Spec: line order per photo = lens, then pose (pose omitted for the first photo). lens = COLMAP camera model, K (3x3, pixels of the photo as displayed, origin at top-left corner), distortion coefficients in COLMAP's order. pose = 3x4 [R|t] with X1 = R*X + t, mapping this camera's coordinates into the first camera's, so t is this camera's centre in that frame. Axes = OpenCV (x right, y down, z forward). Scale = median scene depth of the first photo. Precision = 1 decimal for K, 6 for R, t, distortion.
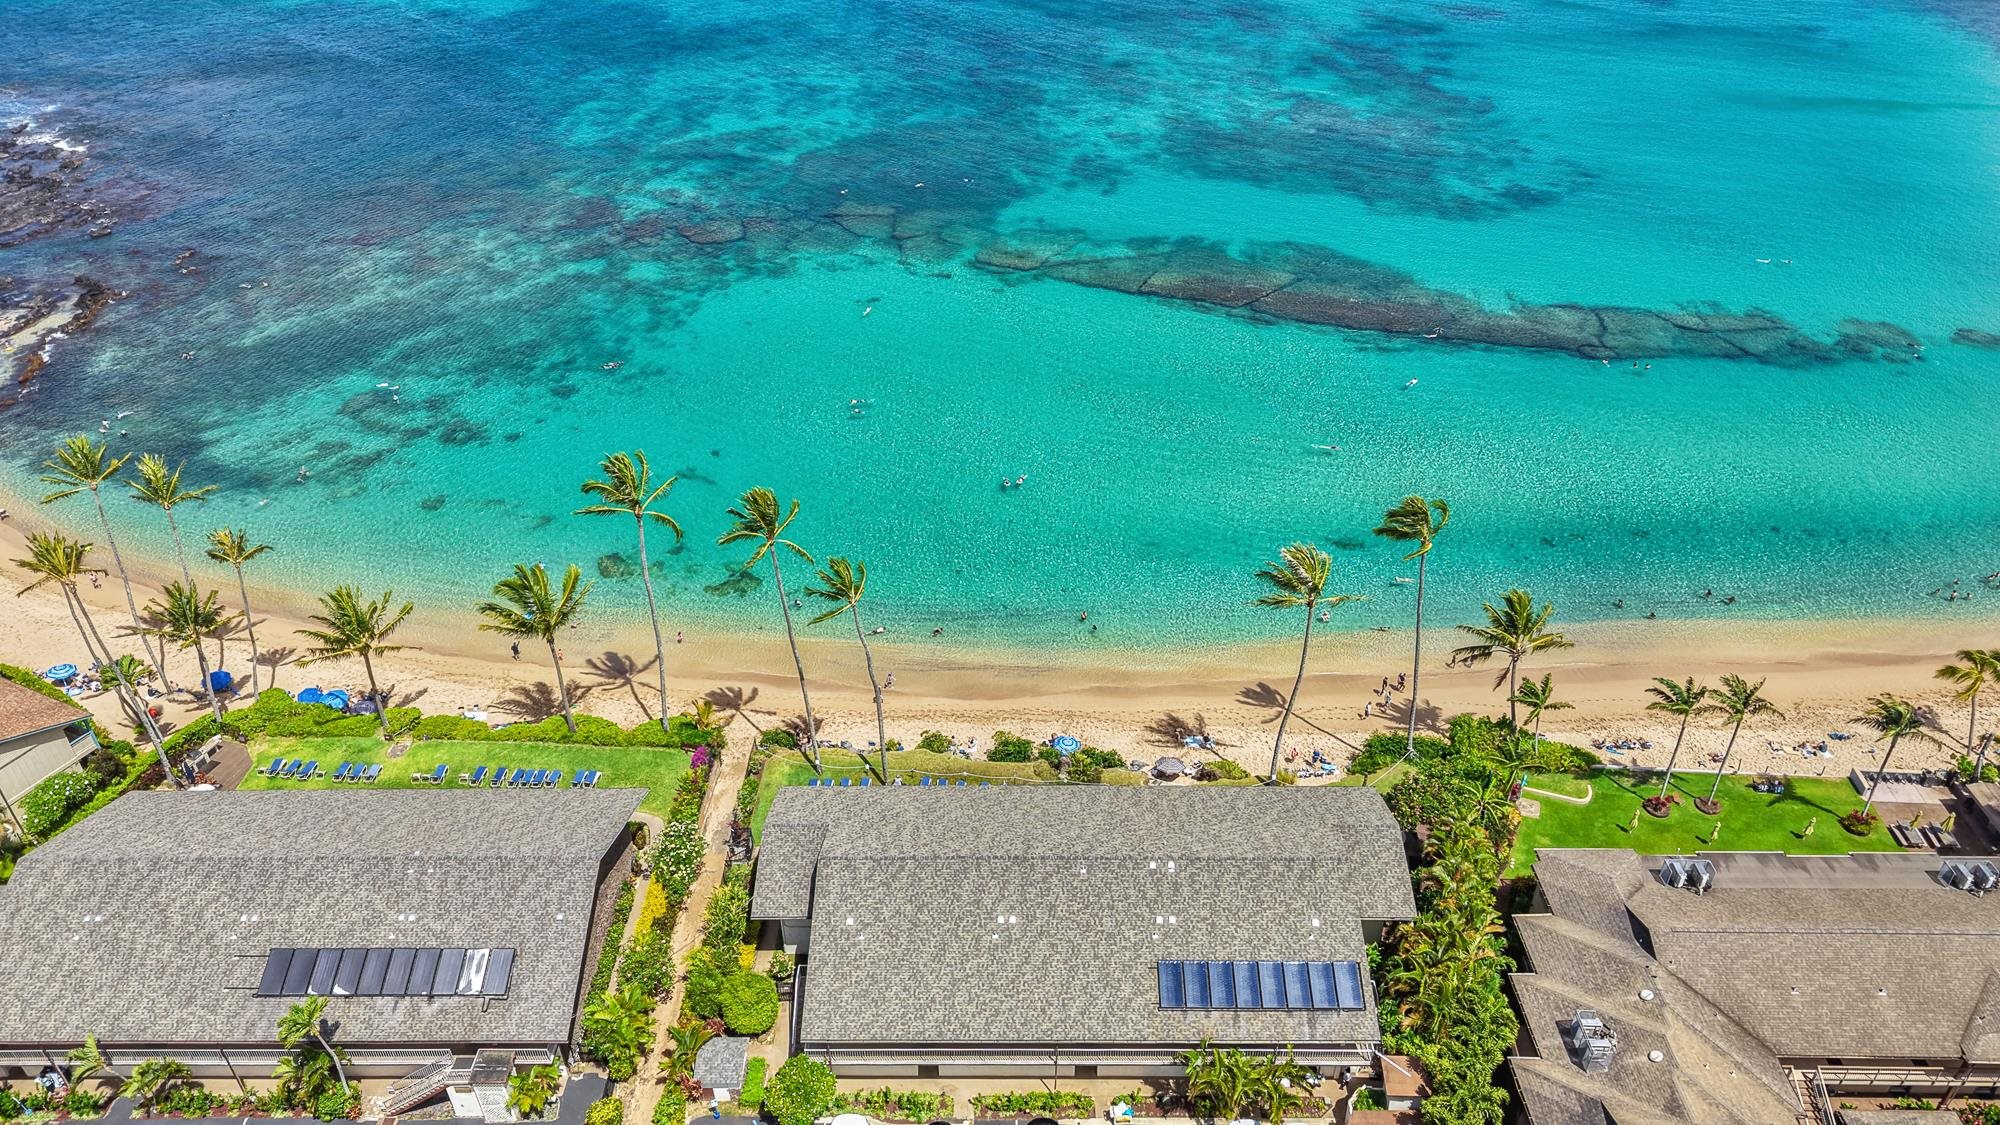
lens RADIAL K [[1346.0, 0, 1000.0], [0, 1346.0, 562.5], [0, 0, 1]] dist [0.012330, -0.003803]
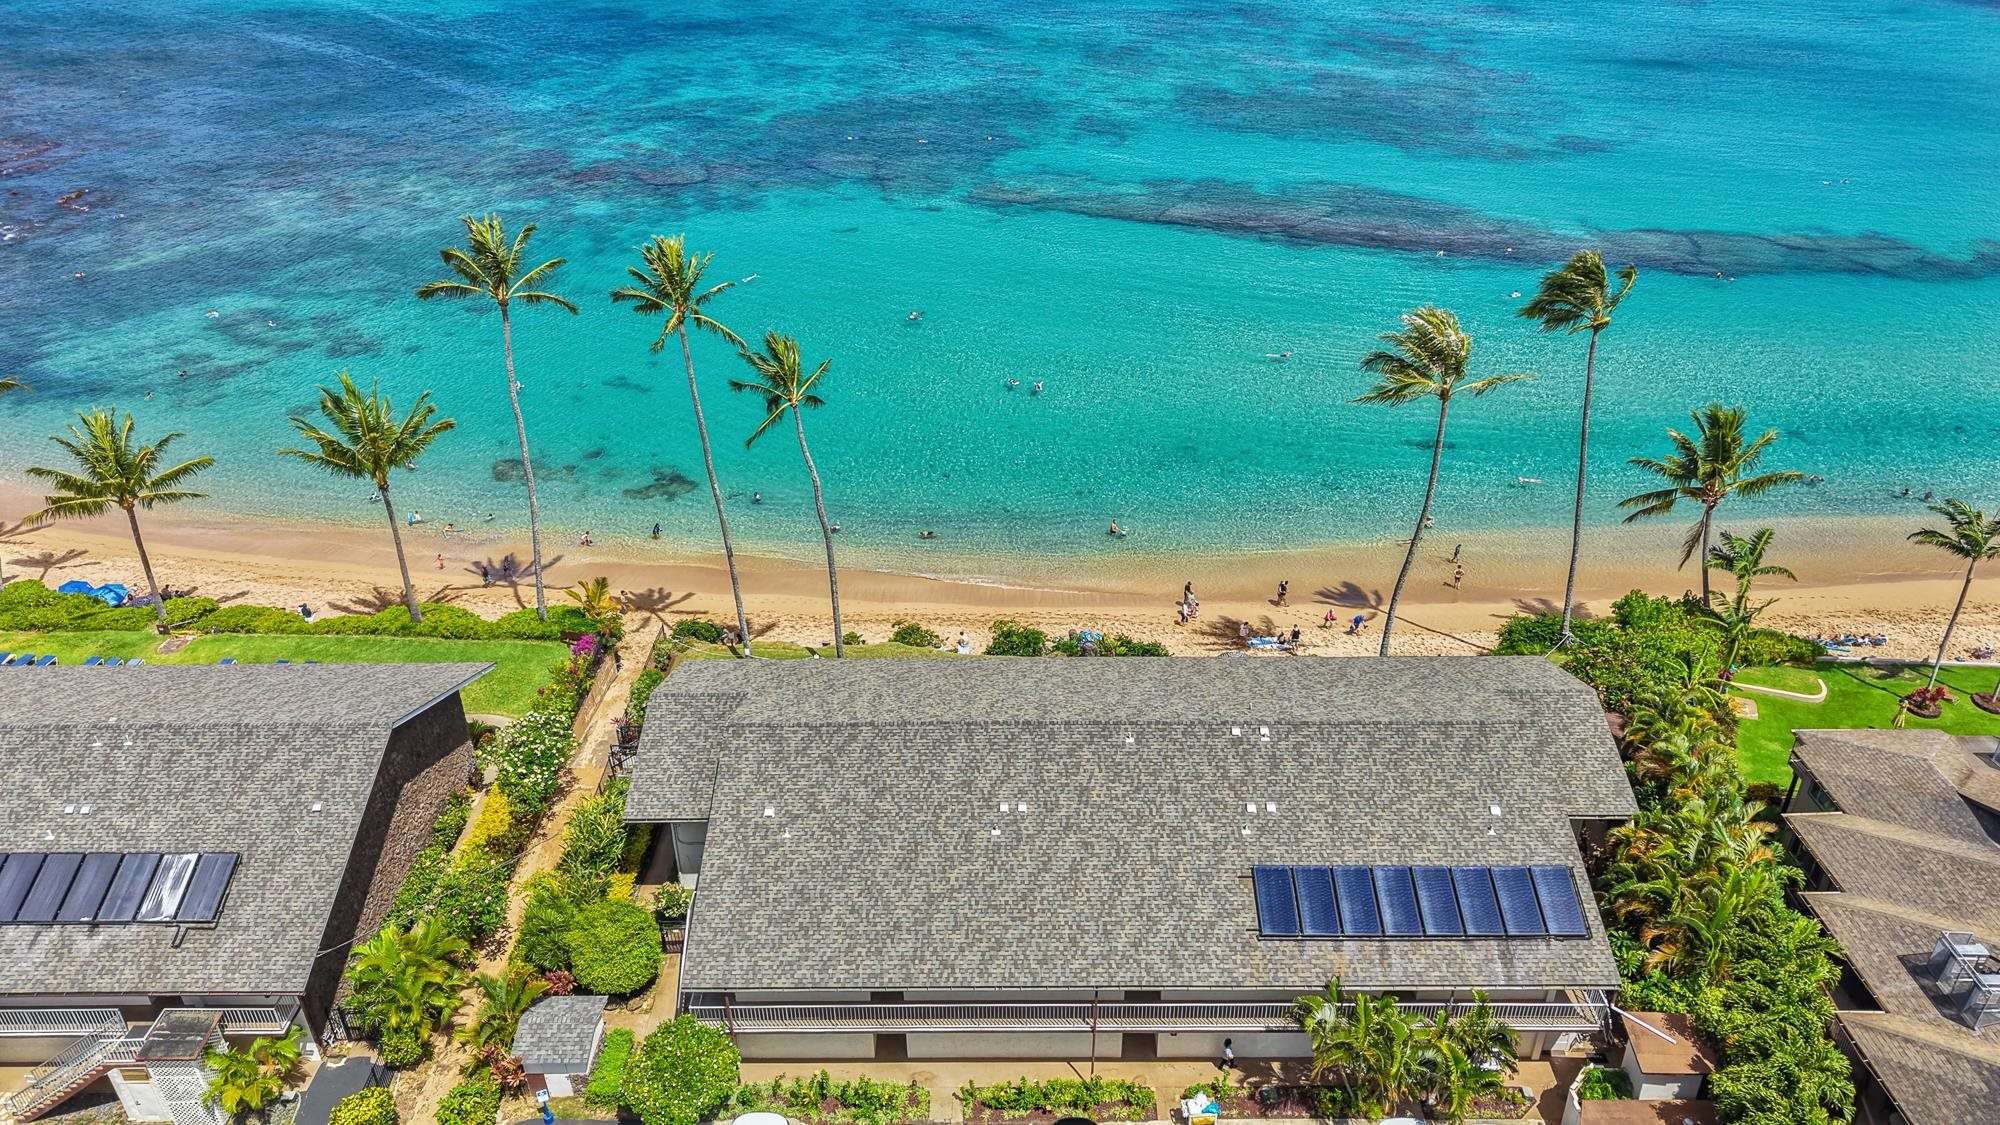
lens RADIAL K [[1346.0, 0, 1000.0], [0, 1346.0, 562.5], [0, 0, 1]] dist [0.012330, -0.003803]
pose [[0.999991, -0.001241, 0.004065, -0.003944], [0.001537, 0.997276, -0.073745, 0.194427], [-0.003963, 0.073750, 0.997269, 0.349013]]
